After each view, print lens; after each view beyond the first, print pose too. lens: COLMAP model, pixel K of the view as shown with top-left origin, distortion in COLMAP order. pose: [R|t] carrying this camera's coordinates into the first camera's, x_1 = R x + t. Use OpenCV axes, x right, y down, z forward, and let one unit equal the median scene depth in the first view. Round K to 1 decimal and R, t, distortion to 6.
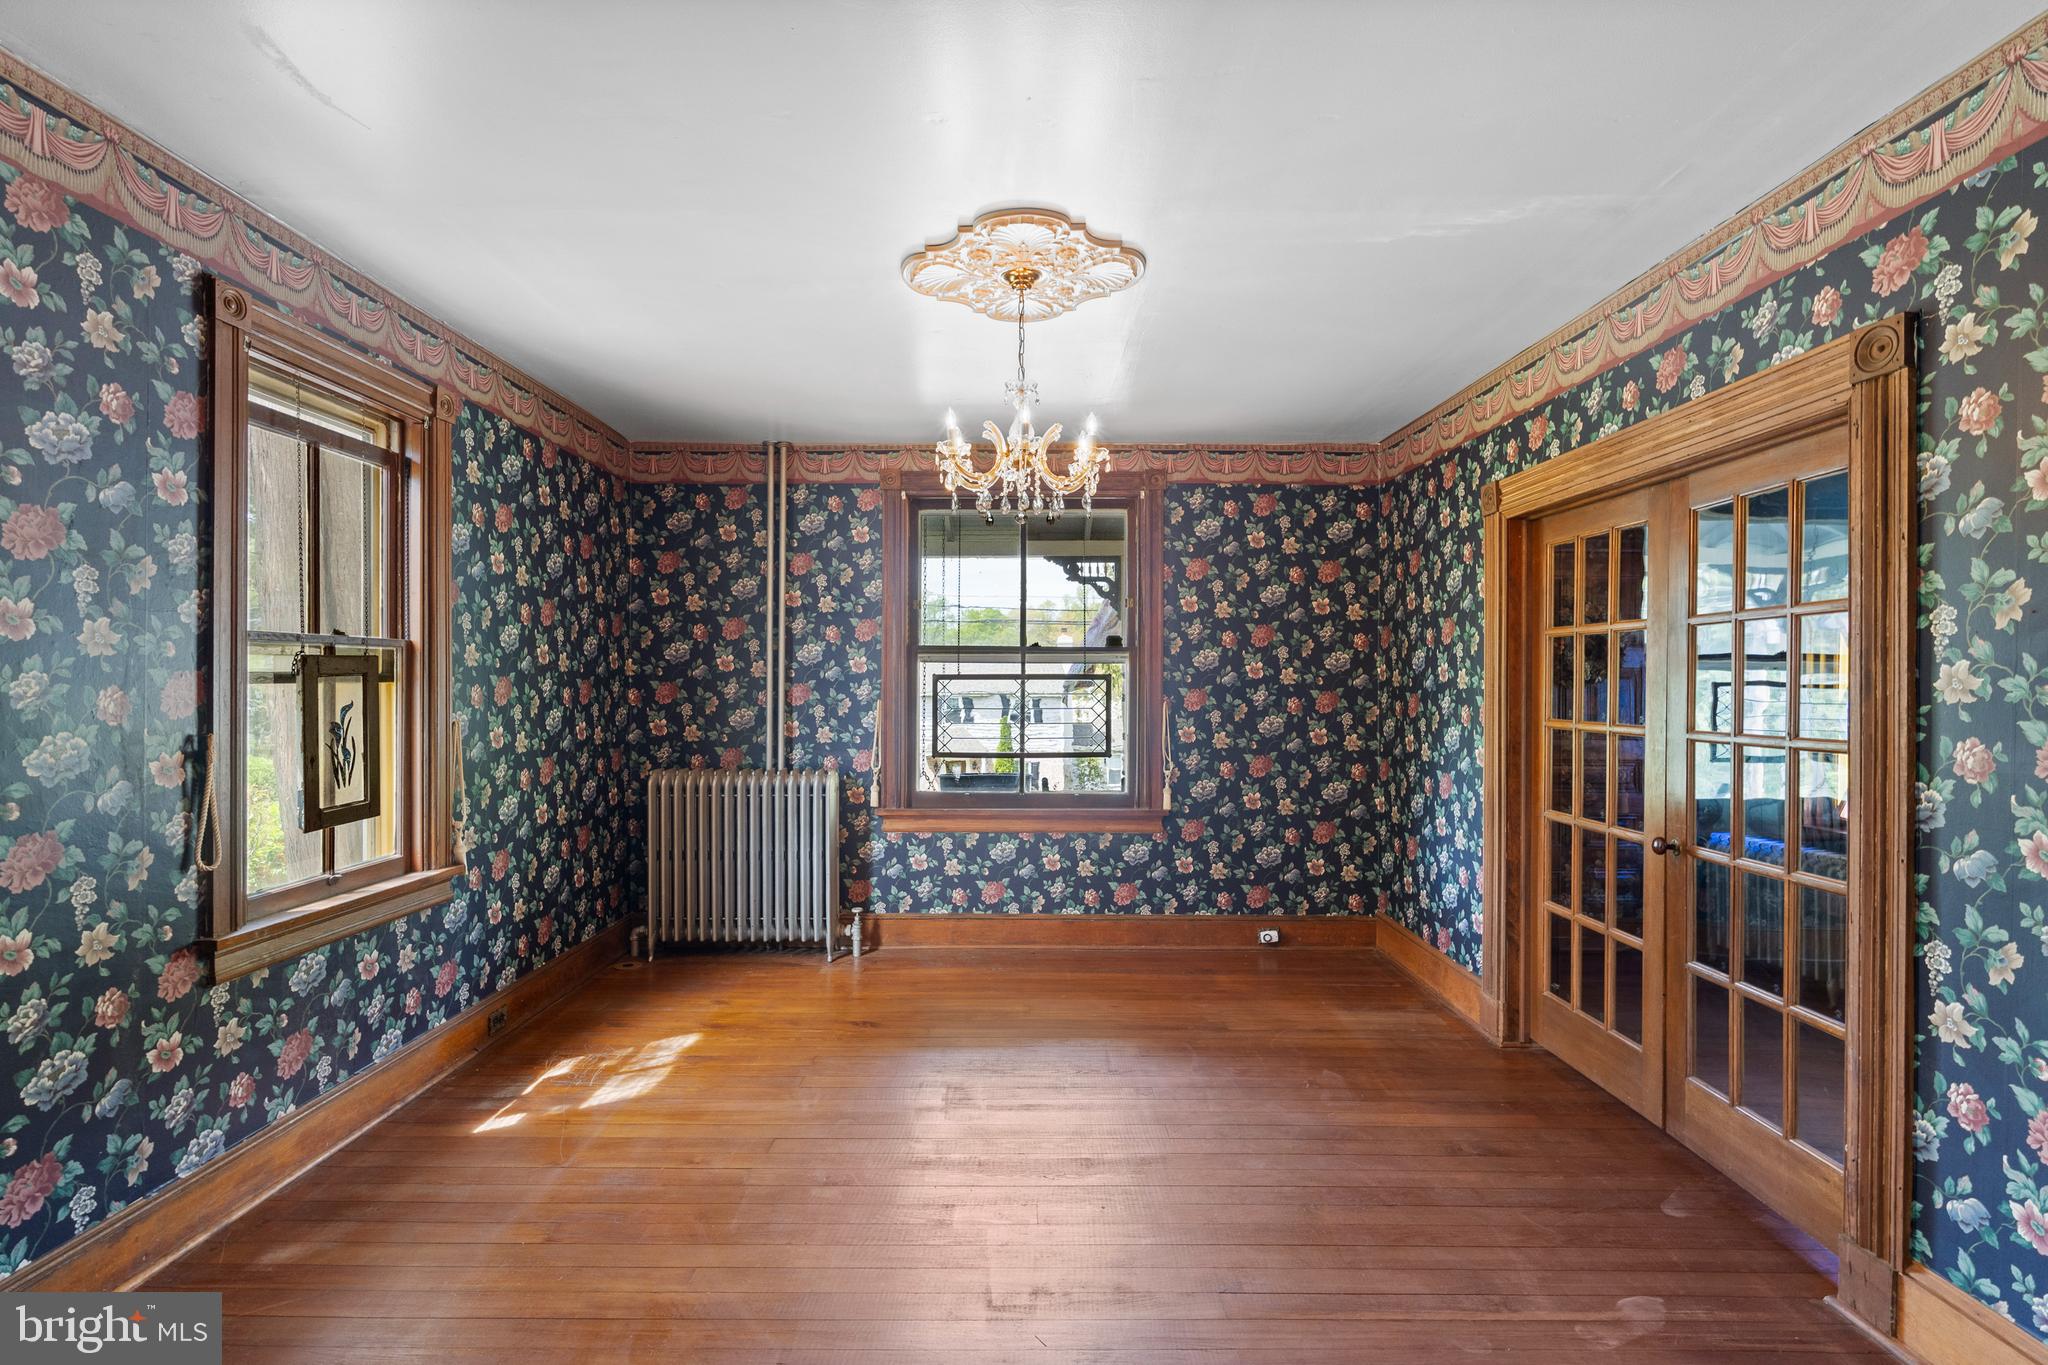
lens RADIAL K [[905.8, 0, 1016.7], [0, 905.8, 678.9], [0, 0, 1]] dist [-0.008453, 0.000450]
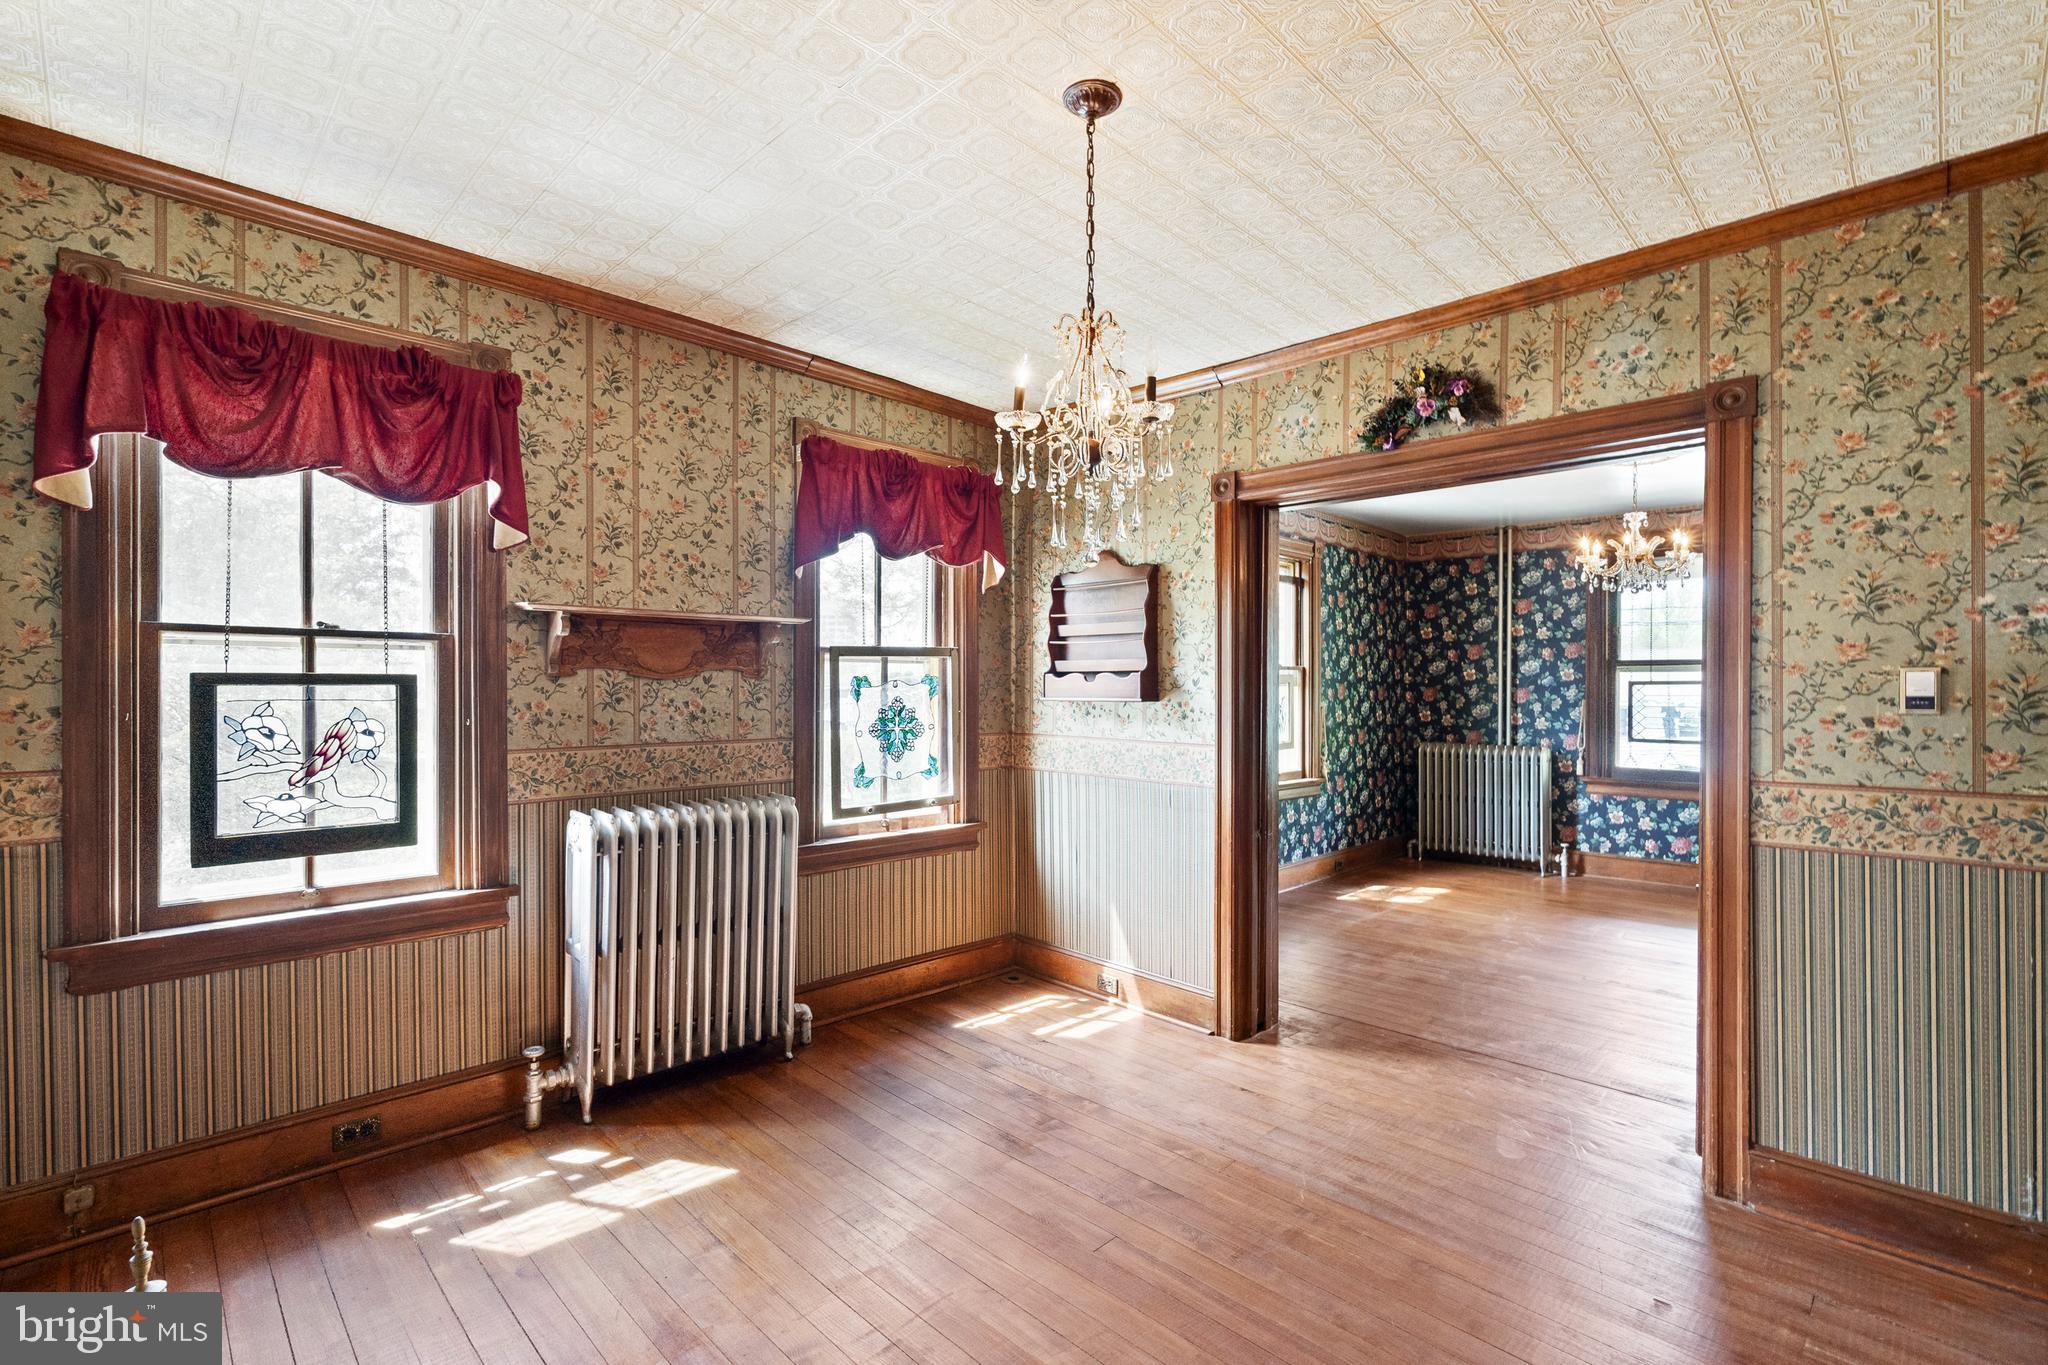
lens RADIAL K [[905.8, 0, 1031.8], [0, 905.8, 693.8], [0, 0, 1]] dist [-0.008453, 0.000450]
pose [[0.706644, 0.001330, -0.707568, 0.235548], [0.002392, 0.999988, 0.004268, 0.006413], [0.707565, -0.004709, 0.706632, -0.600963]]
